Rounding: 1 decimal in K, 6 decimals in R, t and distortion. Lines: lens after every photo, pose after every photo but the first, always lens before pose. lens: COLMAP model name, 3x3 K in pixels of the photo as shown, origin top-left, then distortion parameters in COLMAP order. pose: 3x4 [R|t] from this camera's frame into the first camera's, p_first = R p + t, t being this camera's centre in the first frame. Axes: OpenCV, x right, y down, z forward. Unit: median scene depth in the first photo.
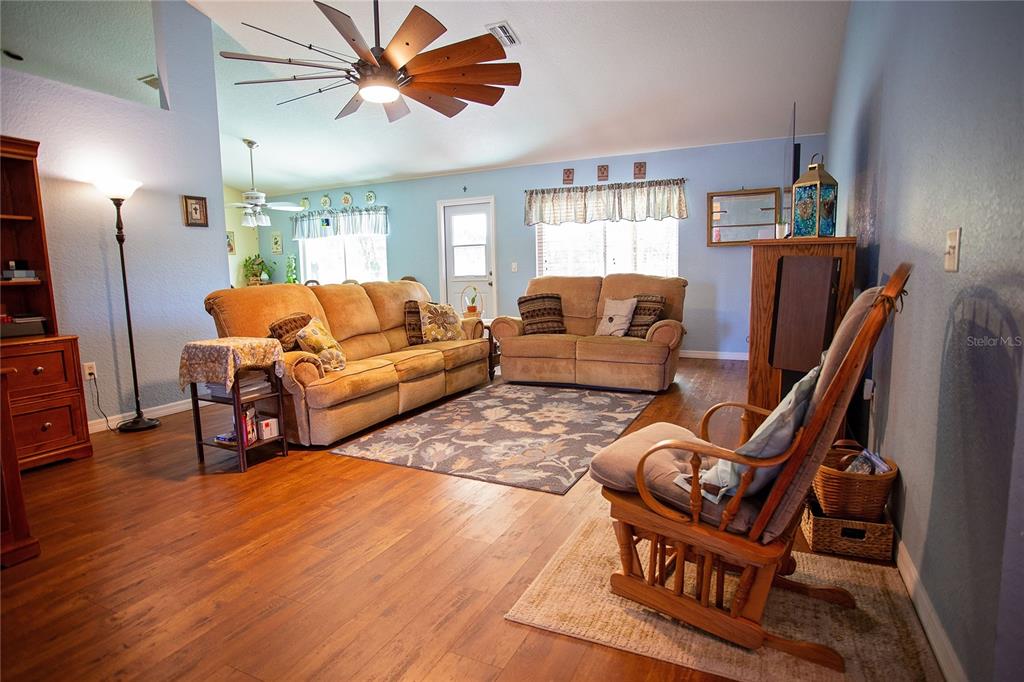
lens RADIAL K [[545.4, 0, 512.0], [0, 545.4, 341.0], [0, 0, 1]] dist [-0.059386, 0.000452]
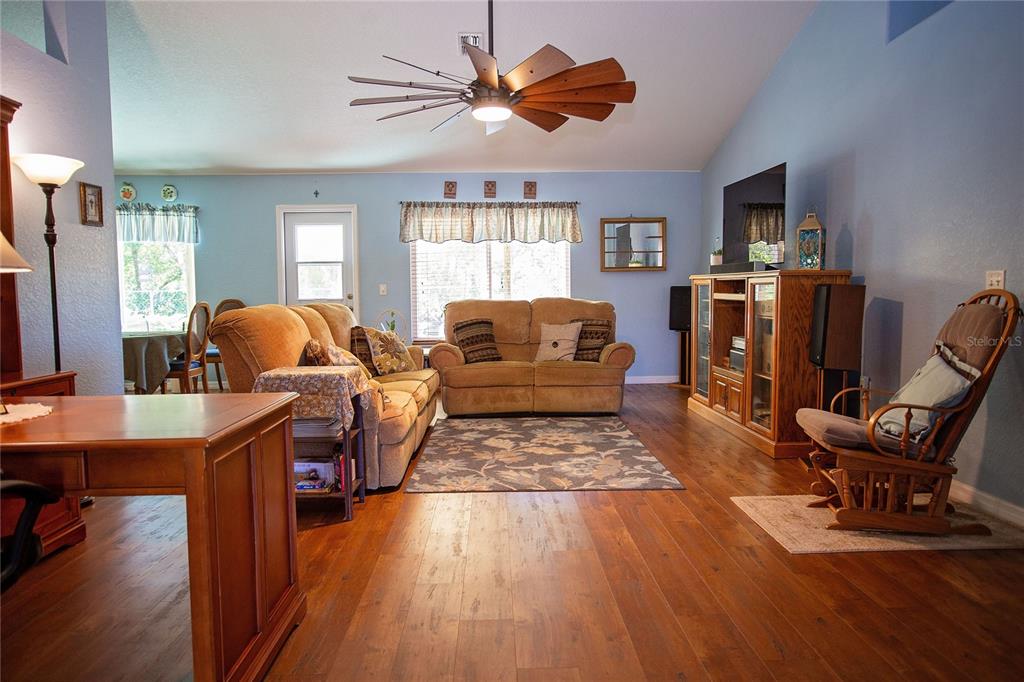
lens RADIAL K [[698.6, 0, 512.0], [0, 698.6, 341.0], [0, 0, 1]] dist [-0.018456, 0.000451]
pose [[0.890126, -0.018815, 0.455326, -0.456317], [0.047667, 0.997511, -0.051966, 0.016093], [-0.453215, 0.067960, 0.888807, -0.080257]]
